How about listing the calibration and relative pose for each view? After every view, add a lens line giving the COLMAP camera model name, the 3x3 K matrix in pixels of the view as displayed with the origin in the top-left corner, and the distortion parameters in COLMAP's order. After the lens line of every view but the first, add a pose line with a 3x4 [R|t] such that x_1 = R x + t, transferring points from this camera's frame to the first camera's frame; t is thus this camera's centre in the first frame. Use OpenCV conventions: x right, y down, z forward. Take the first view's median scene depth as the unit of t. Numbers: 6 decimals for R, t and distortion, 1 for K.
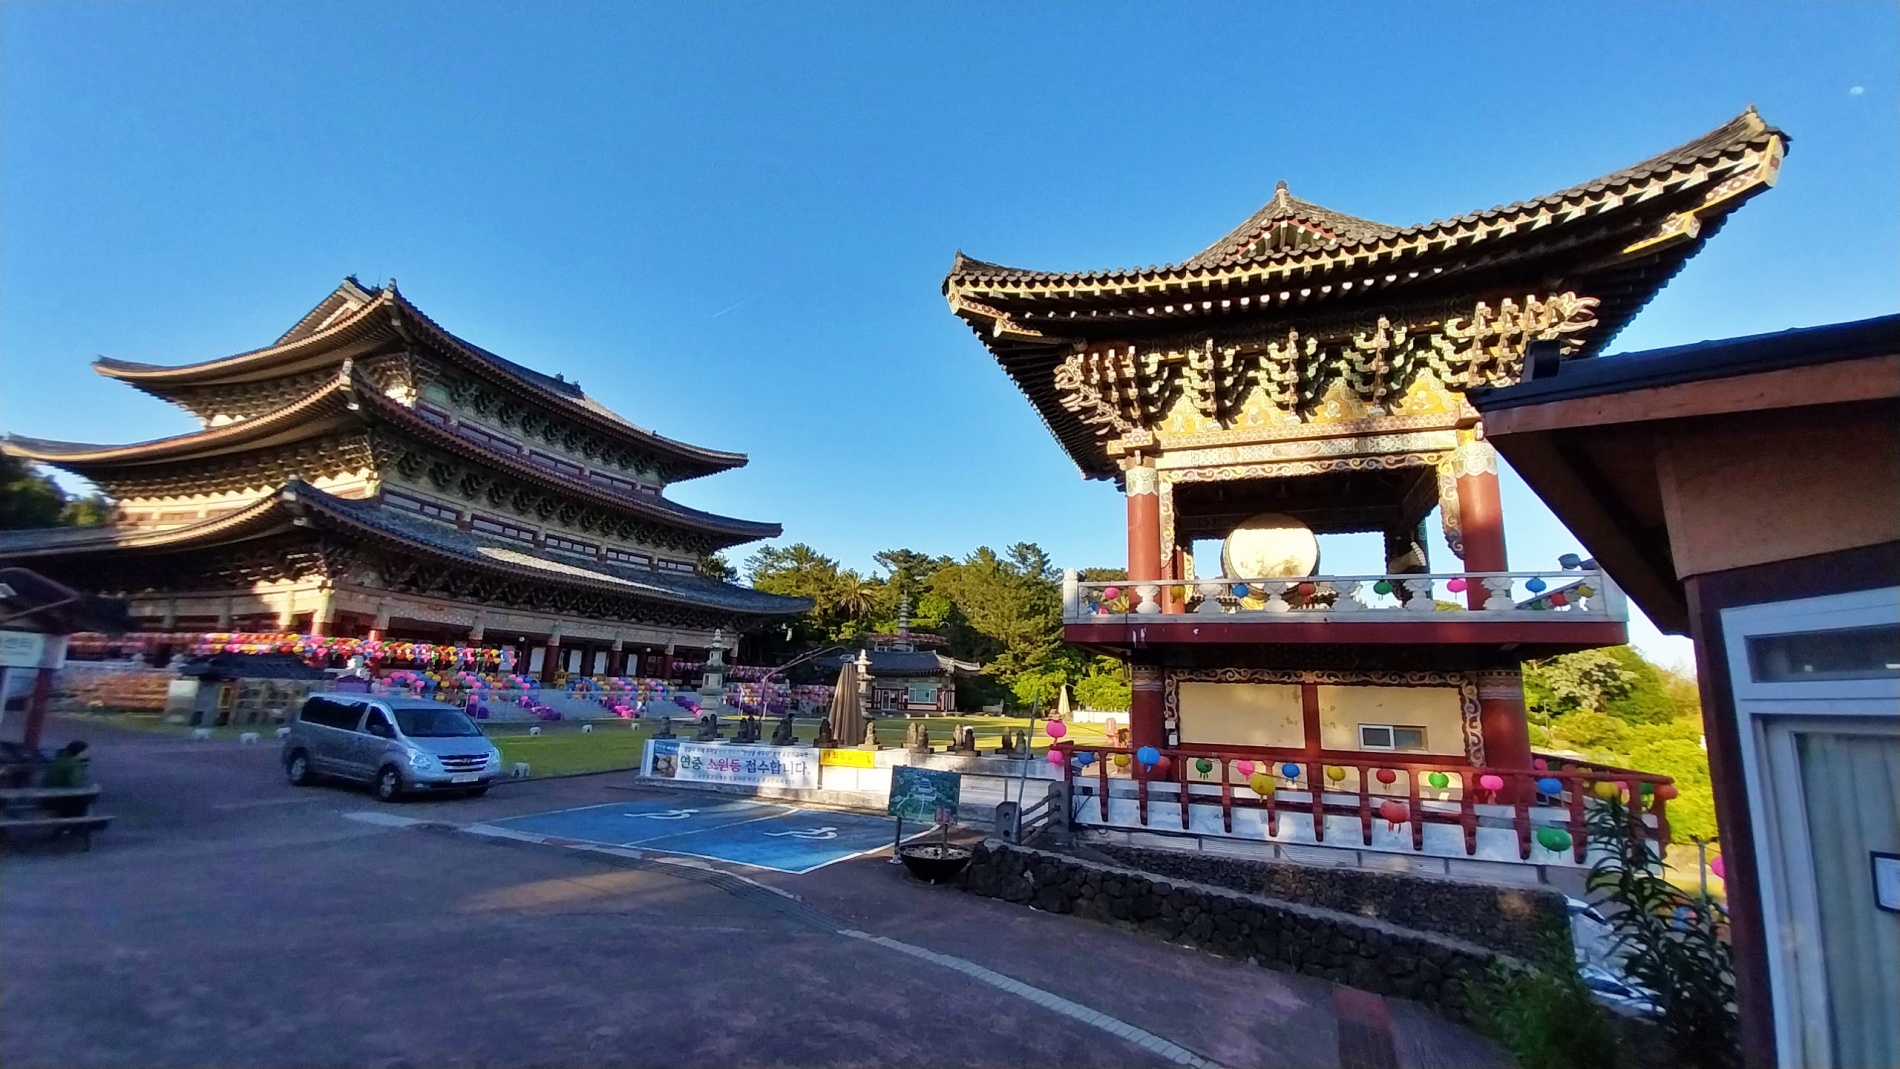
lens RADIAL K [[763.4, 0, 995.4], [0, 763.4, 542.6], [0, 0, 1]] dist [0.006729, -0.008706]
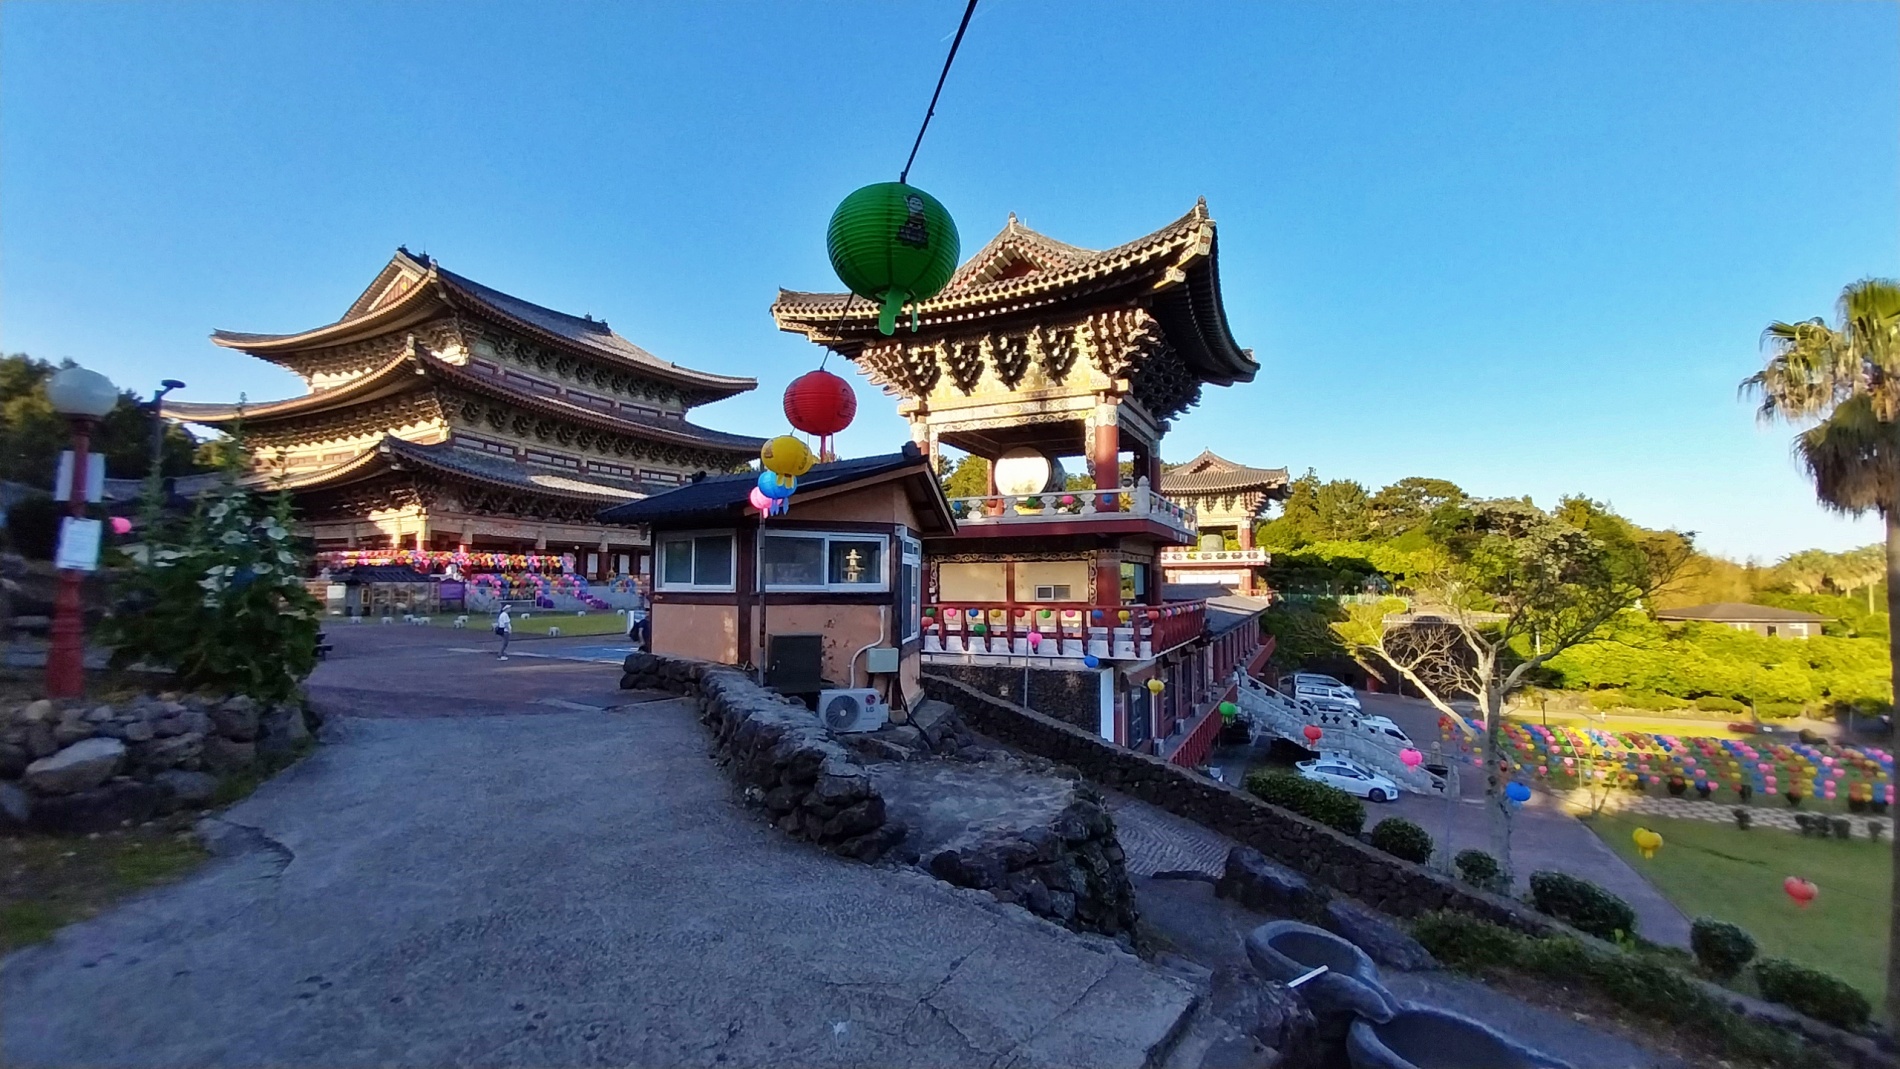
lens RADIAL K [[763.4, 0, 1007.9], [0, 763.4, 546.8], [0, 0, 1]] dist [0.006729, -0.008706]
pose [[0.996887, -0.034344, -0.070970, 0.215924], [0.044455, 0.988257, 0.146194, -0.032728], [0.065115, -0.148894, 0.986707, -0.235513]]
